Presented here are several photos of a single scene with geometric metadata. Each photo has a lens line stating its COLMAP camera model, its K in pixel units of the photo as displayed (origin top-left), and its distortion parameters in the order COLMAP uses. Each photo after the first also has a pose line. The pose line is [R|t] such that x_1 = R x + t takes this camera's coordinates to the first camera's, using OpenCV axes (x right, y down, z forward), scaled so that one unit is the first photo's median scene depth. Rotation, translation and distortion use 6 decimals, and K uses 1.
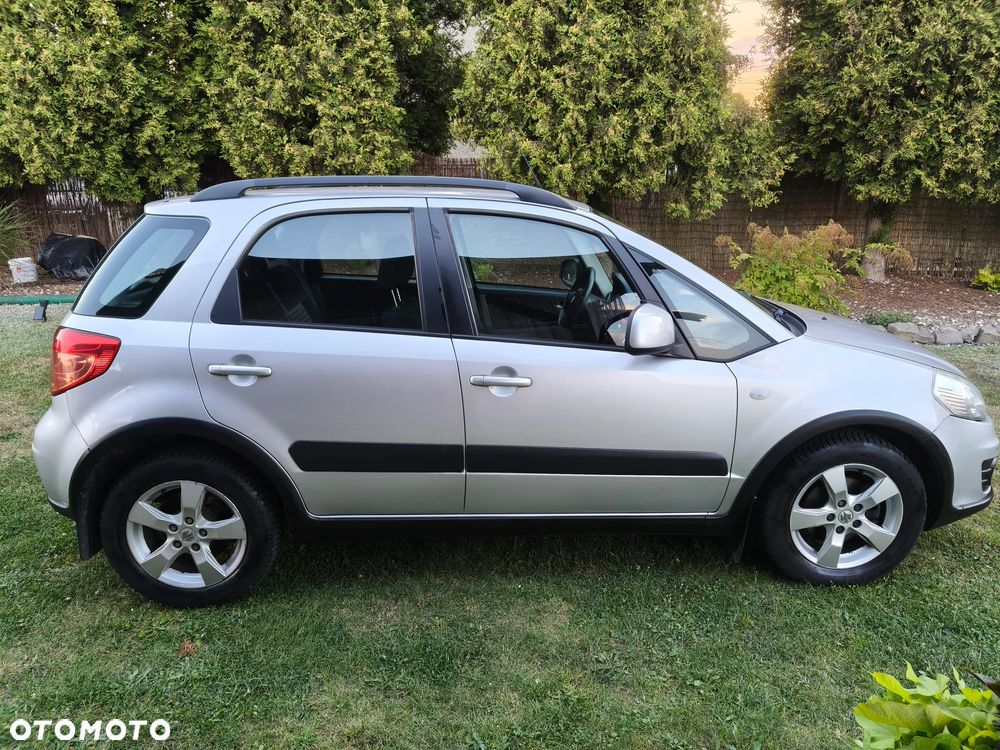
lens RADIAL K [[715.3, 0, 493.8], [0, 715.3, 370.3], [0, 0, 1]] dist [0.004416, 0.006096]
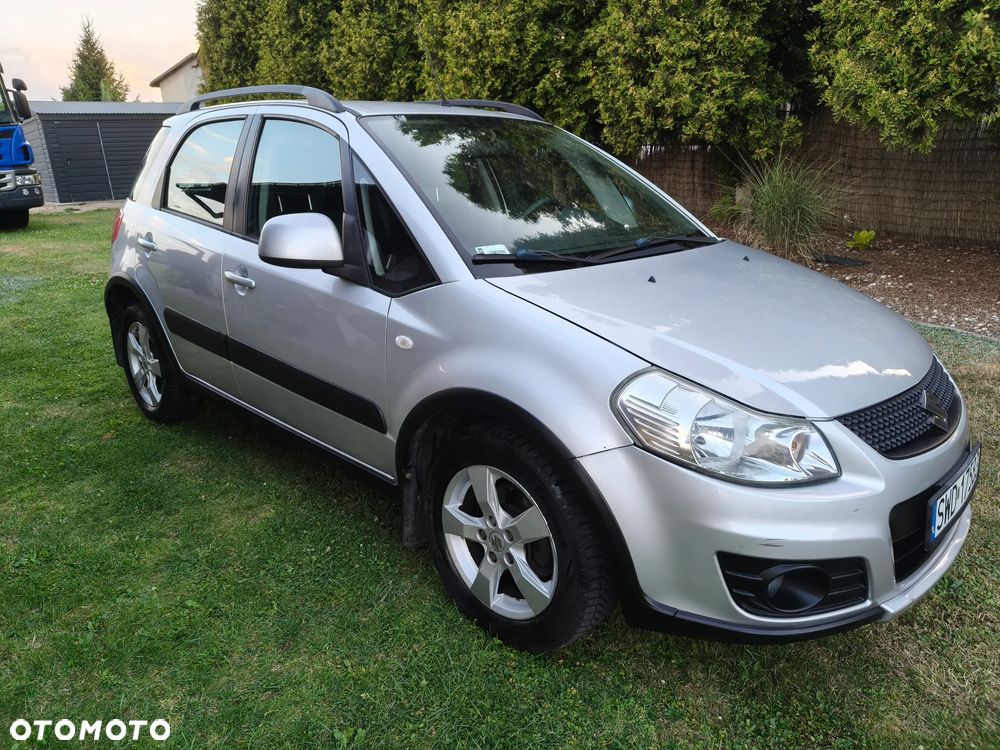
lens RADIAL K [[719.2, 0, 496.7], [0, 719.2, 377.3], [0, 0, 1]] dist [0.005740, 0.004535]
pose [[0.683575, 0.221323, -0.695515, 0.836617], [-0.186850, 0.974227, 0.126371, -0.040616], [0.705558, 0.043573, 0.707312, 0.423073]]
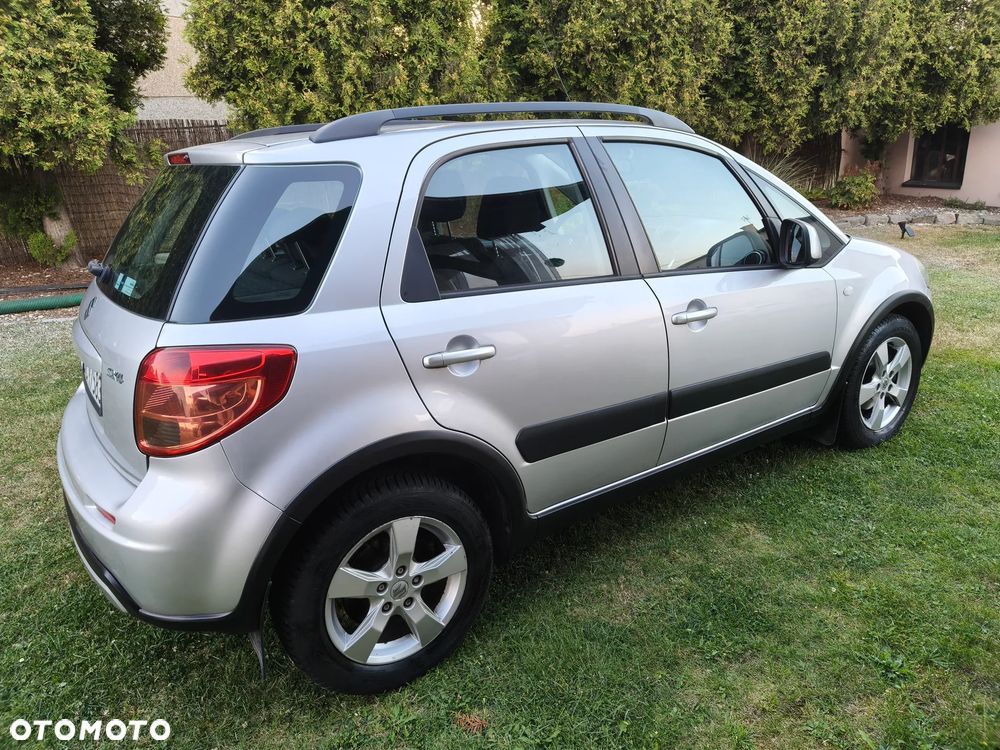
lens RADIAL K [[715.3, 0, 493.8], [0, 715.3, 370.3], [0, 0, 1]] dist [0.004416, 0.006096]
pose [[0.844046, -0.200554, 0.497358, -0.556081], [0.180994, 0.979554, 0.087836, -0.036351], [-0.504805, 0.015881, 0.863087, 0.247458]]
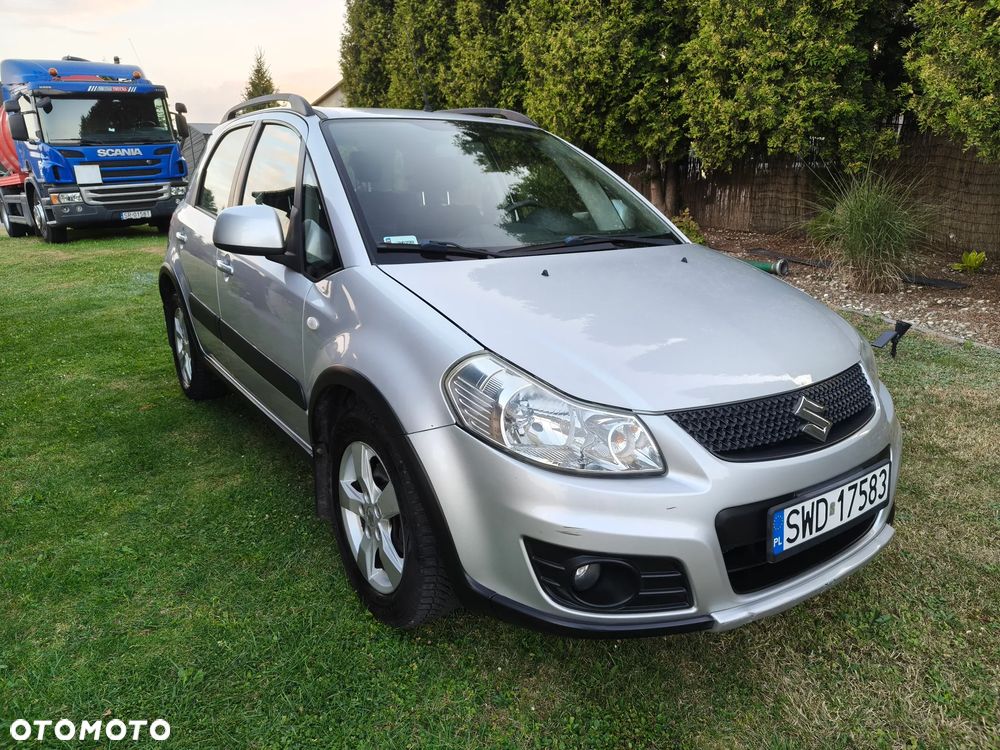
lens RADIAL K [[715.3, 0, 493.8], [0, 715.3, 370.3], [0, 0, 1]] dist [0.004416, 0.006096]
pose [[0.525546, 0.233588, -0.818070, 0.986911], [-0.222092, 0.965895, 0.133121, -0.060547], [0.821265, 0.111726, 0.559501, 0.580763]]
